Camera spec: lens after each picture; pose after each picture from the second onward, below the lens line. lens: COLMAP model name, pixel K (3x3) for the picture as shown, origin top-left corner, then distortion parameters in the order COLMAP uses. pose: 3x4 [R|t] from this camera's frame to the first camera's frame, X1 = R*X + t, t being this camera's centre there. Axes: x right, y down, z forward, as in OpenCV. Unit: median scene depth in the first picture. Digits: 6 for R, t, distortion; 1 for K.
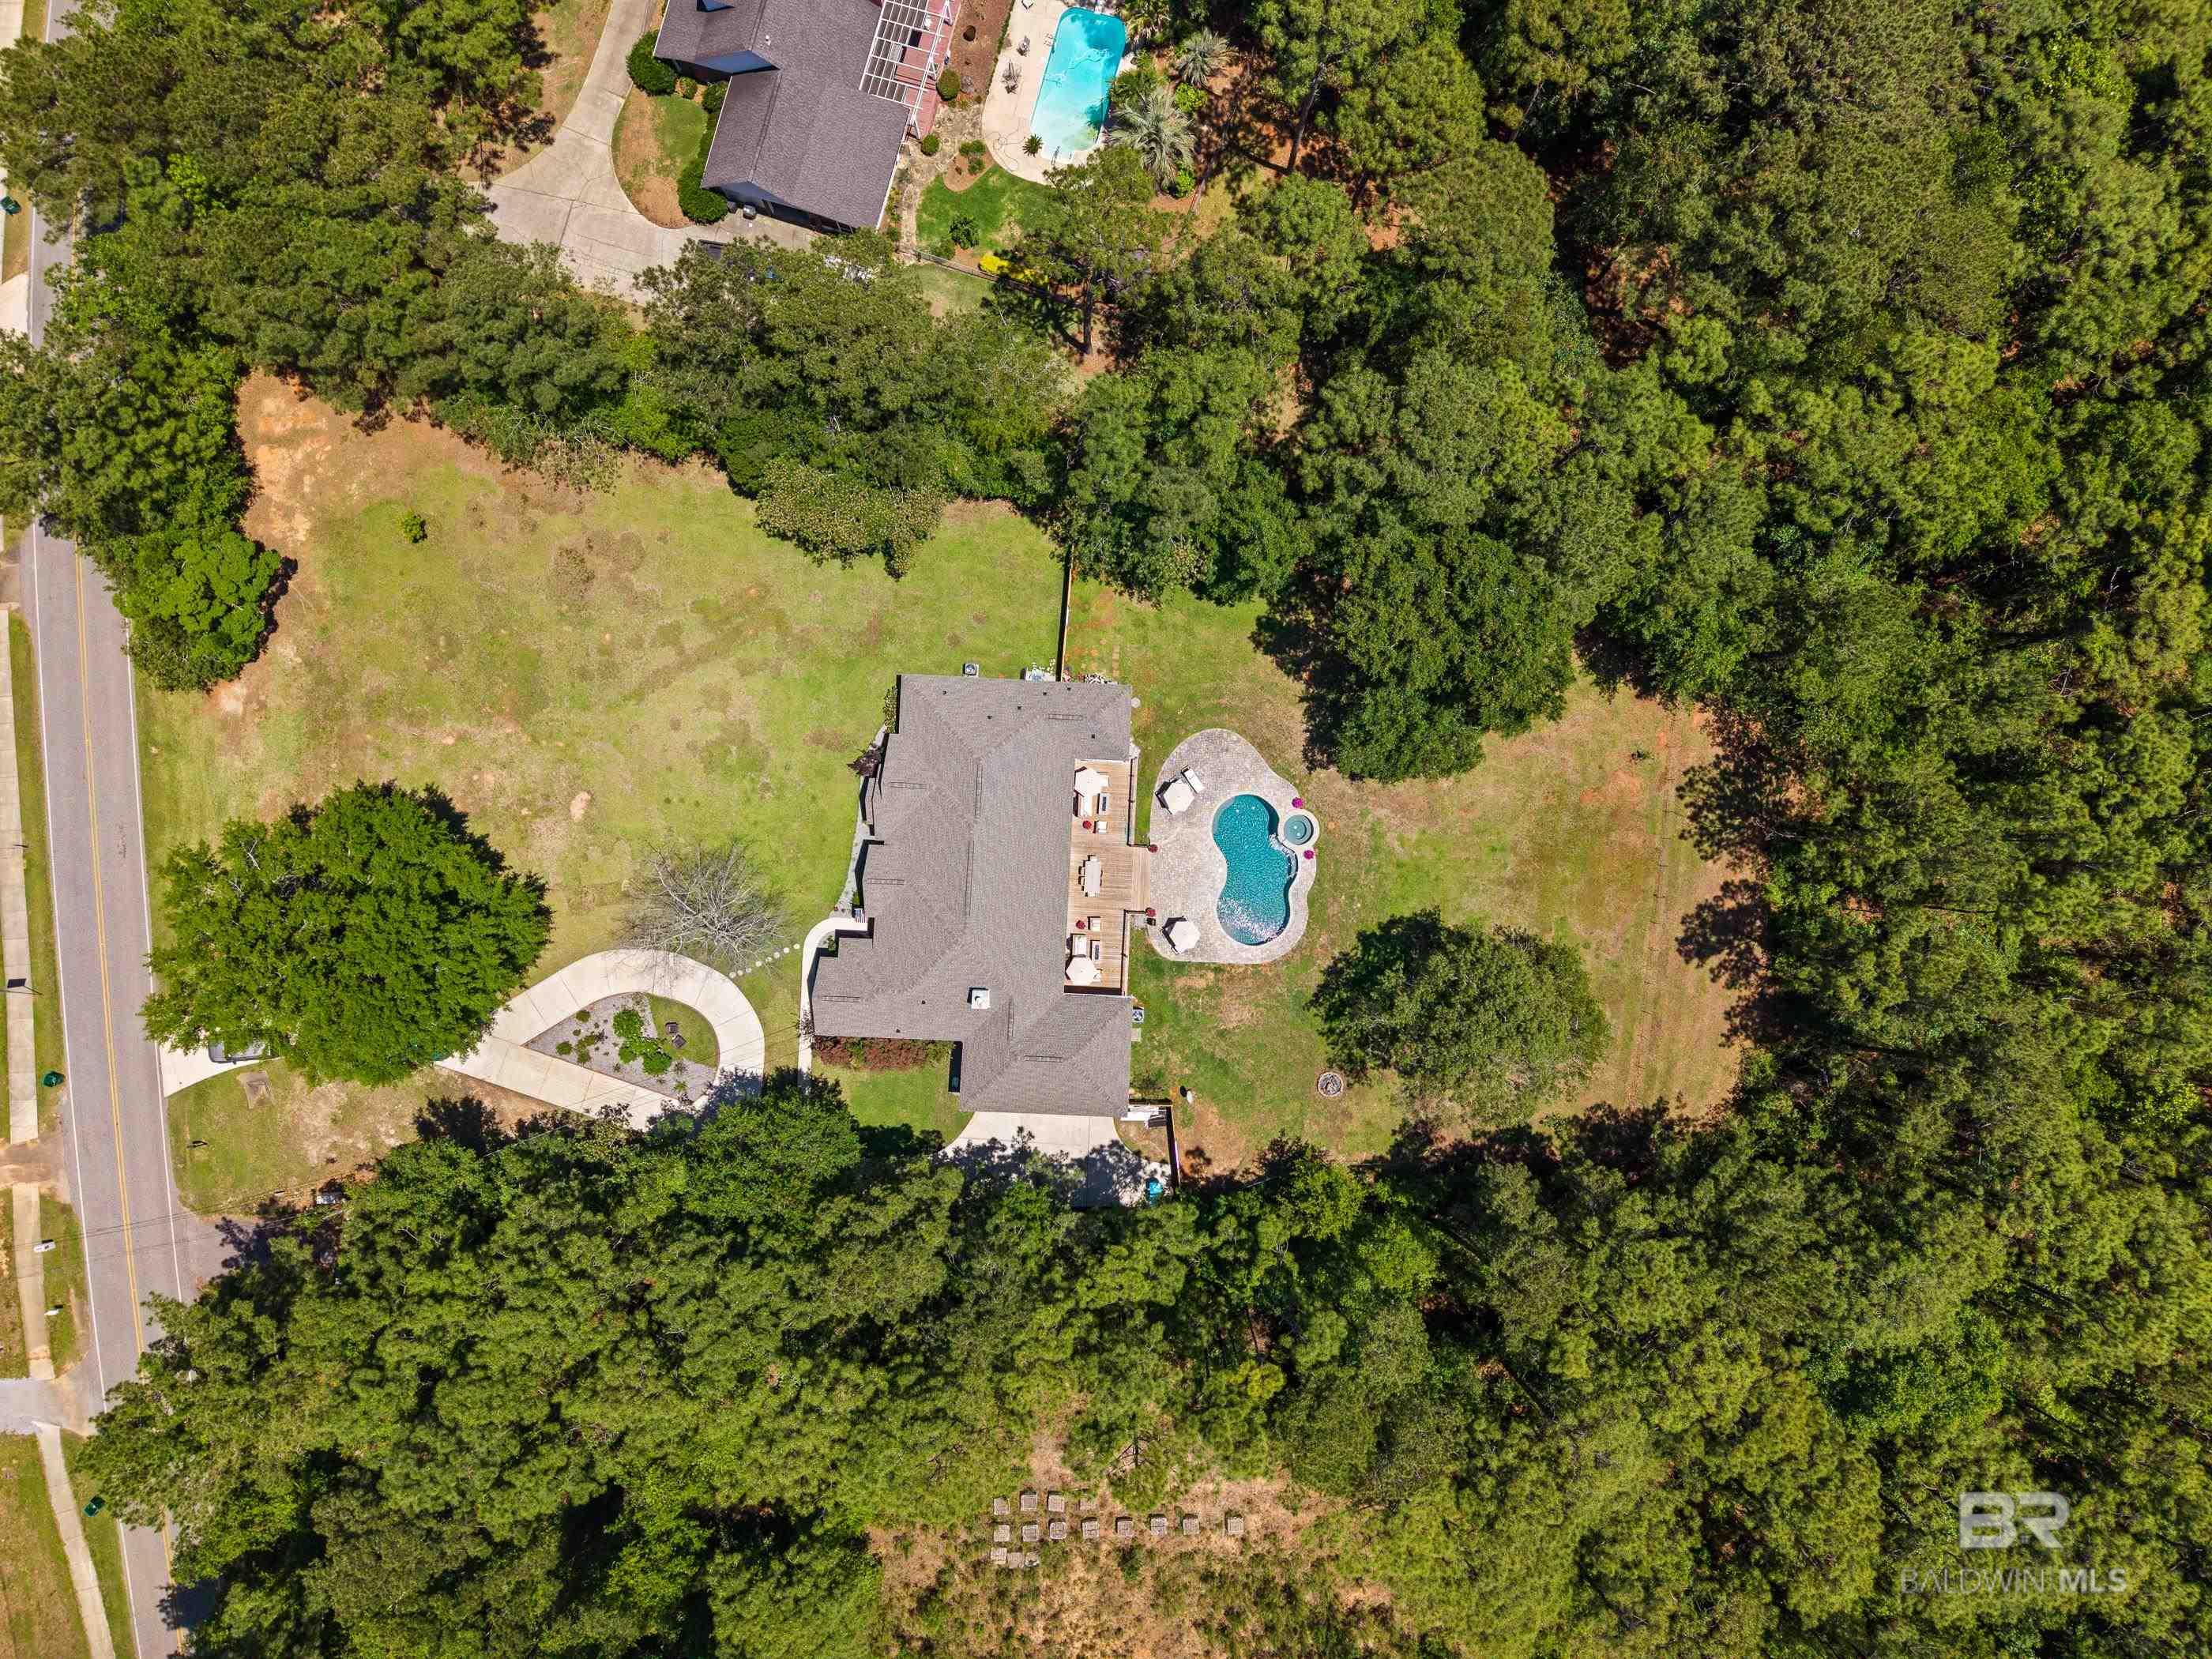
lens RADIAL K [[1477.2, 0, 1106.0], [0, 1477.2, 829.5], [0, 0, 1]] dist [0.029348, -0.027582]
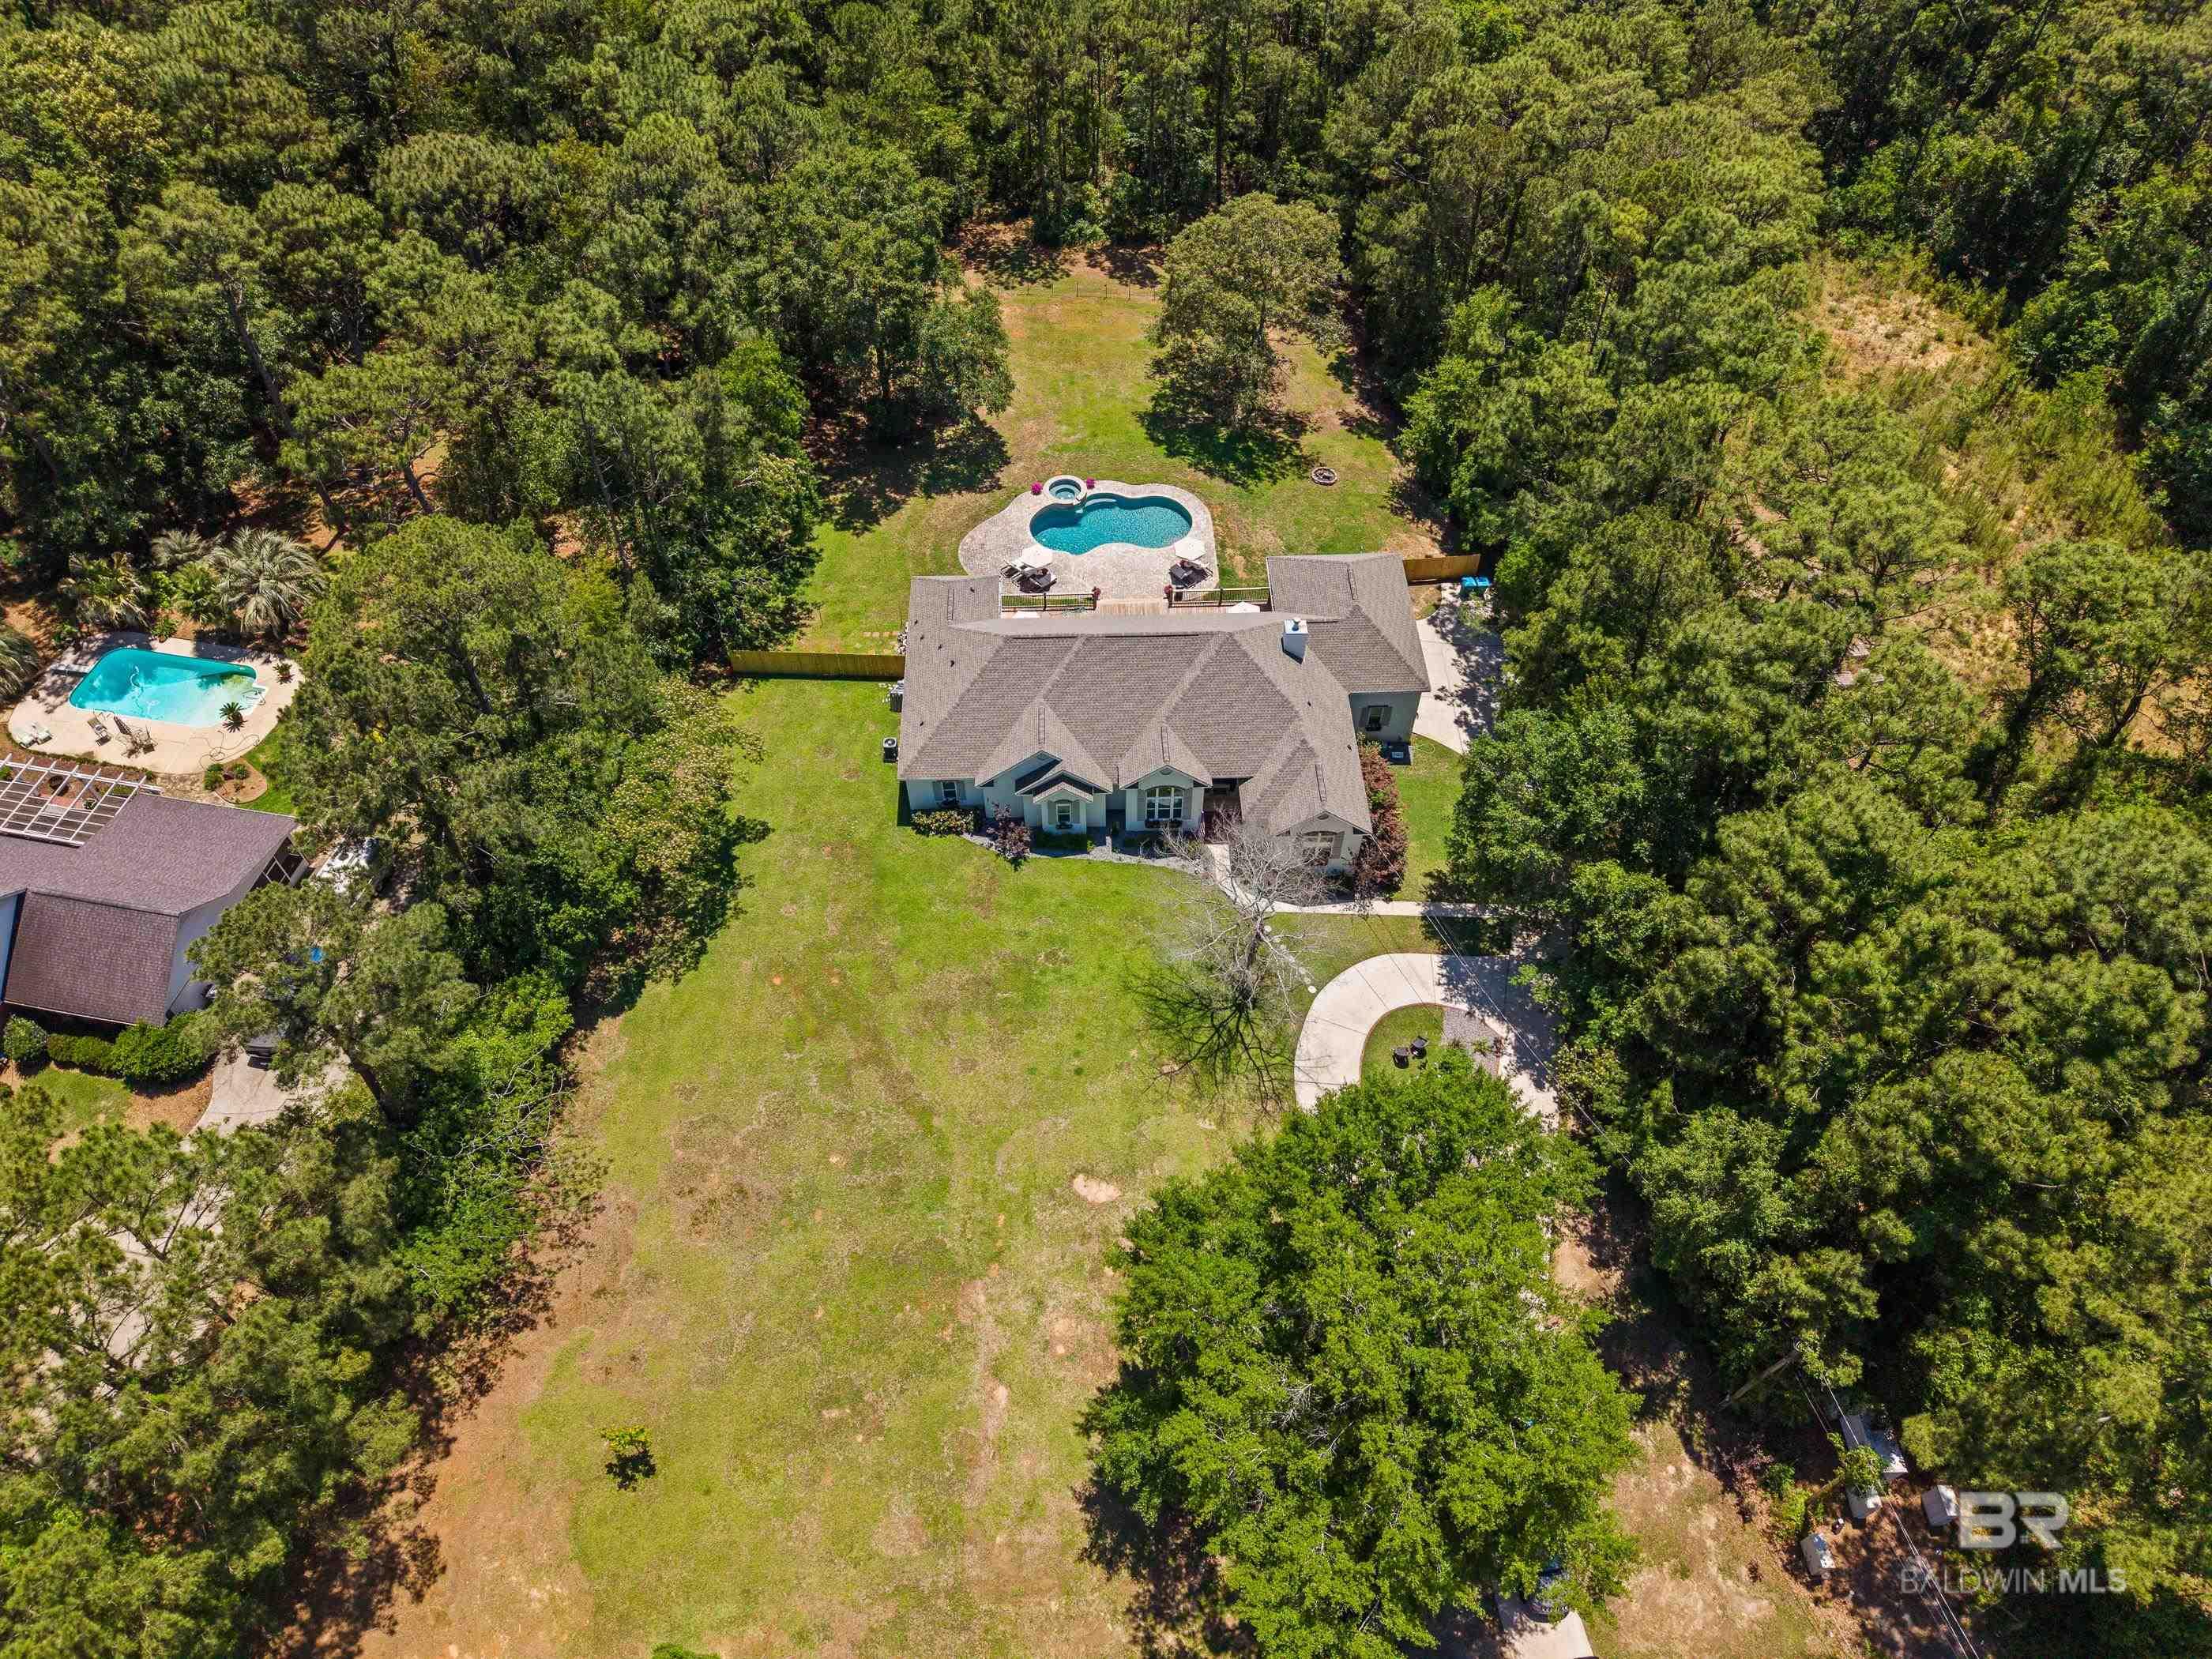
lens RADIAL K [[1477.2, 0, 1106.0], [0, 1477.2, 829.5], [0, 0, 1]] dist [0.029348, -0.027582]
pose [[-0.076847, -0.784945, 0.614781, -0.622921], [0.996375, -0.037894, 0.076163, -0.053931], [-0.036487, 0.618405, 0.785012, 0.387942]]
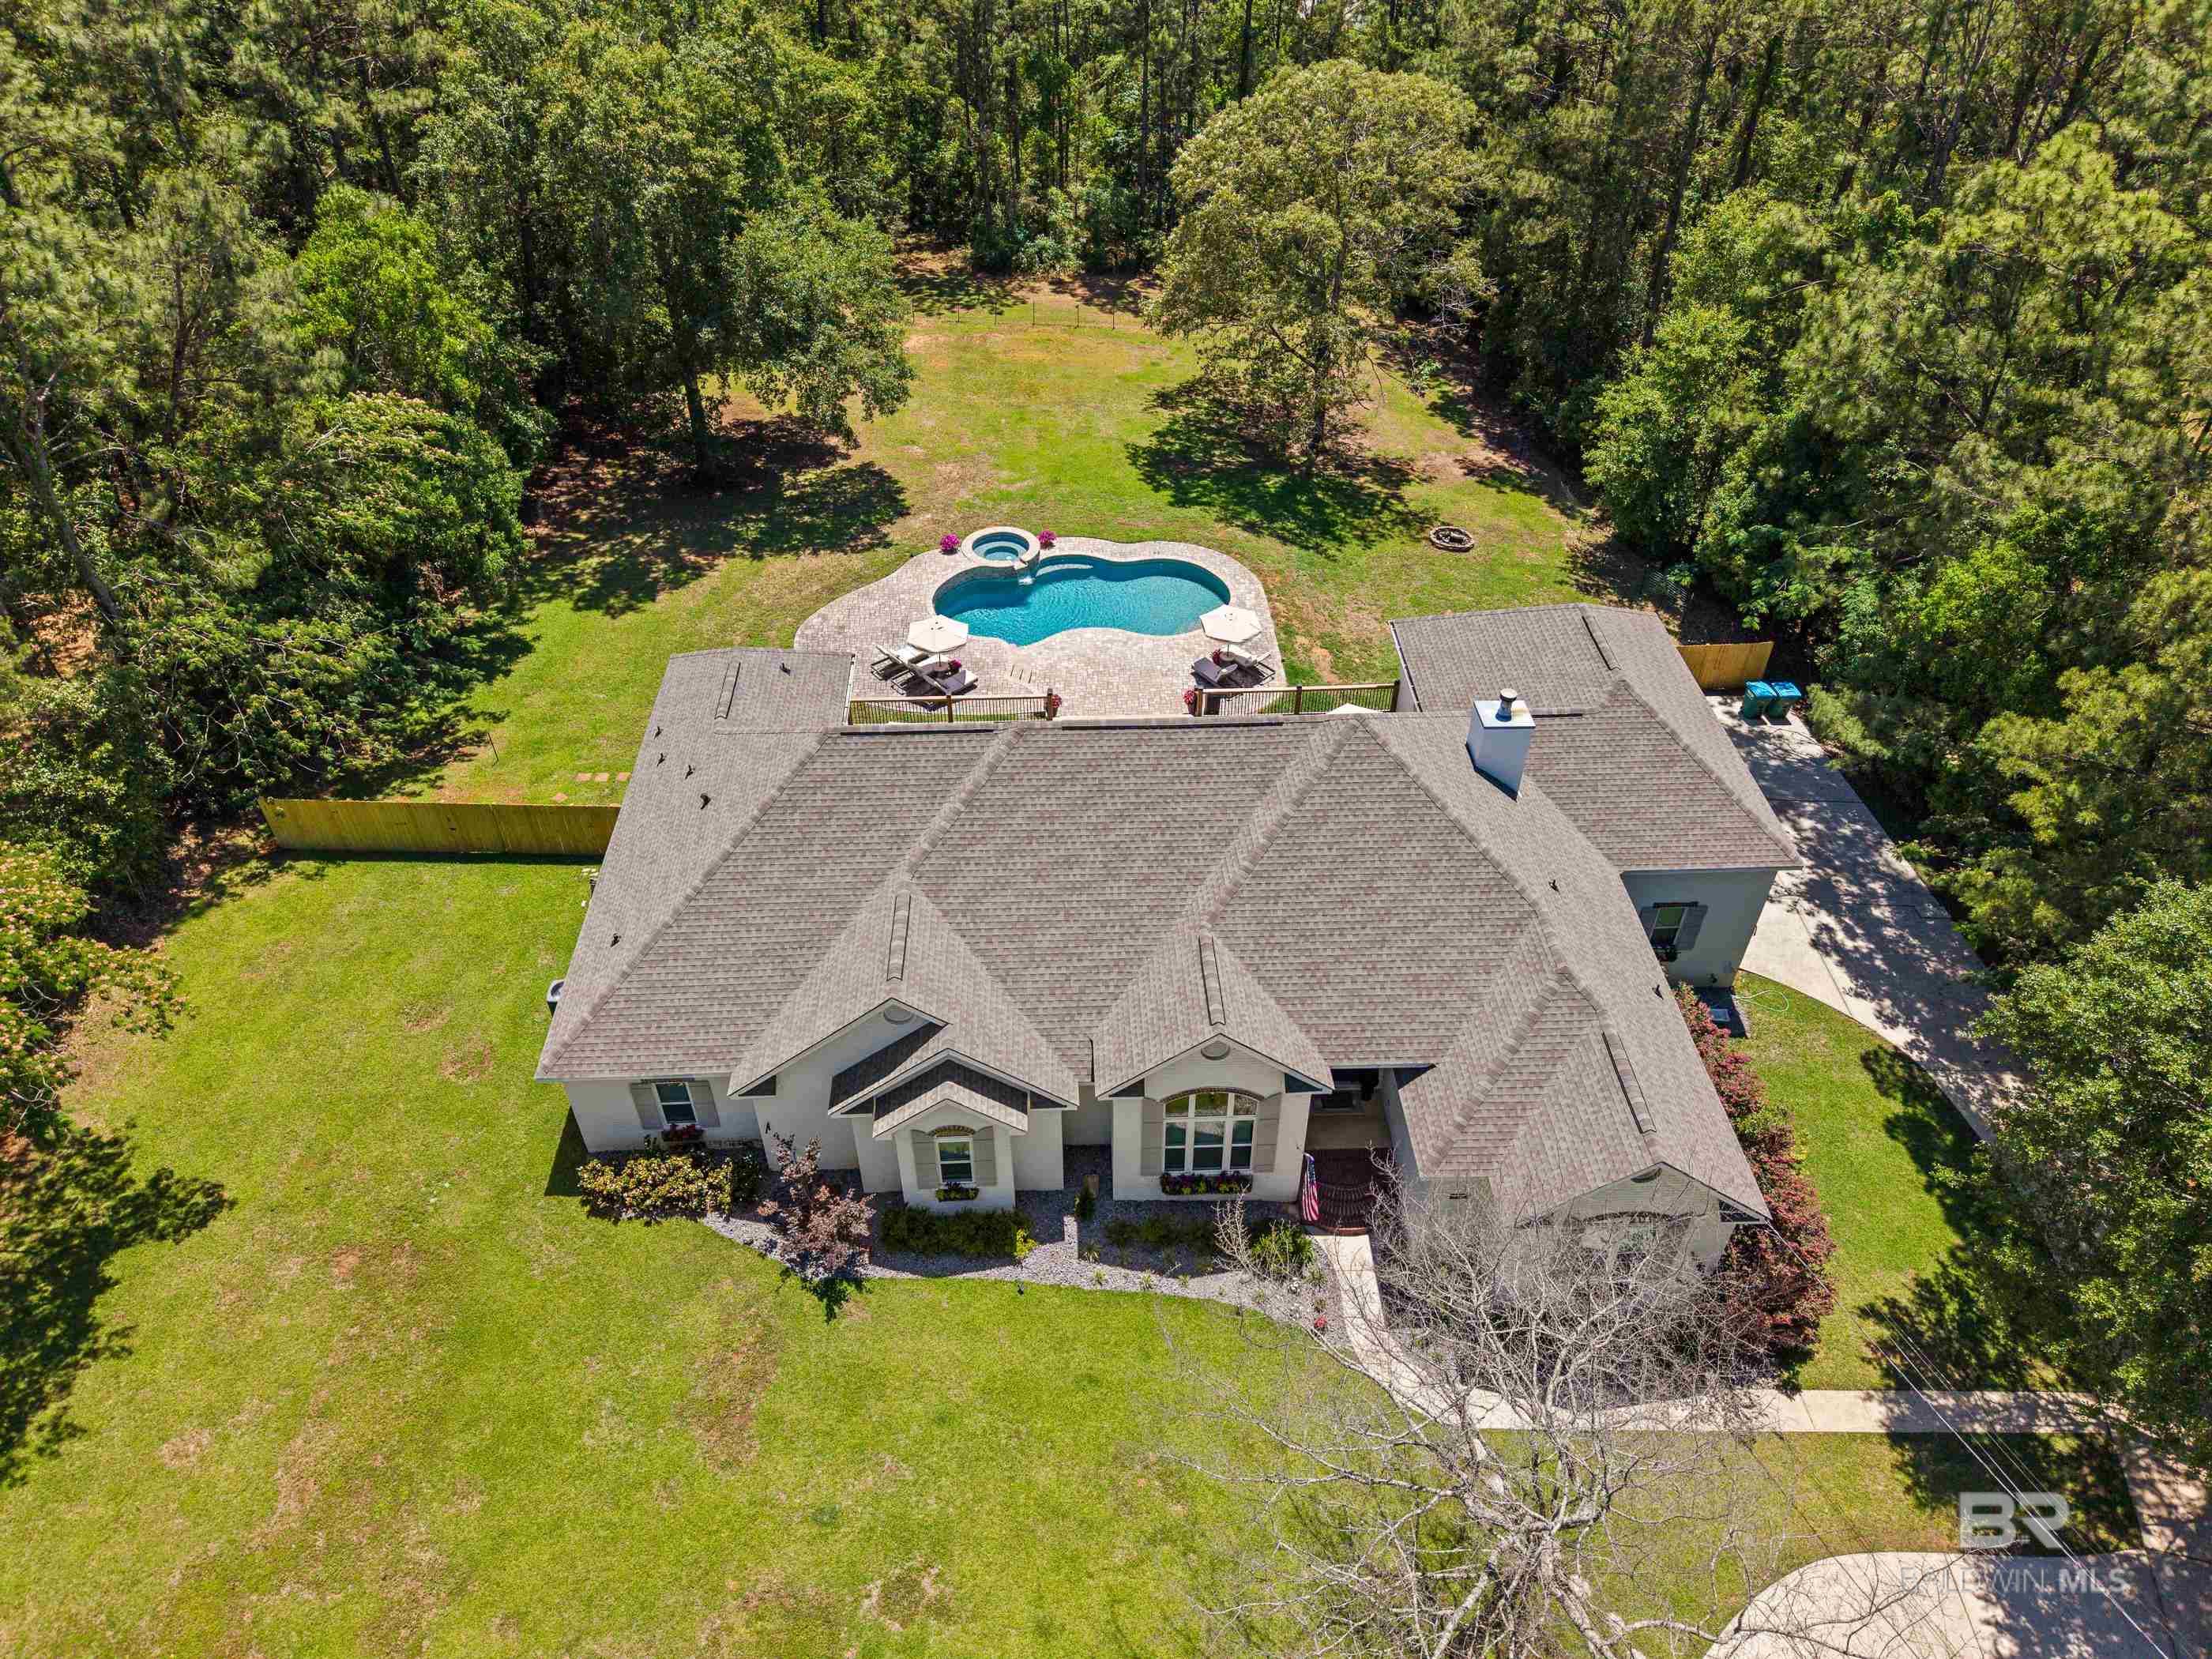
lens RADIAL K [[1477.2, 0, 1106.0], [0, 1477.2, 829.5], [0, 0, 1]] dist [0.029348, -0.027582]
pose [[-0.085891, -0.652425, 0.752971, -0.336519], [0.995565, -0.027093, 0.090088, -0.012696], [-0.038376, 0.757369, 0.651858, 0.726976]]
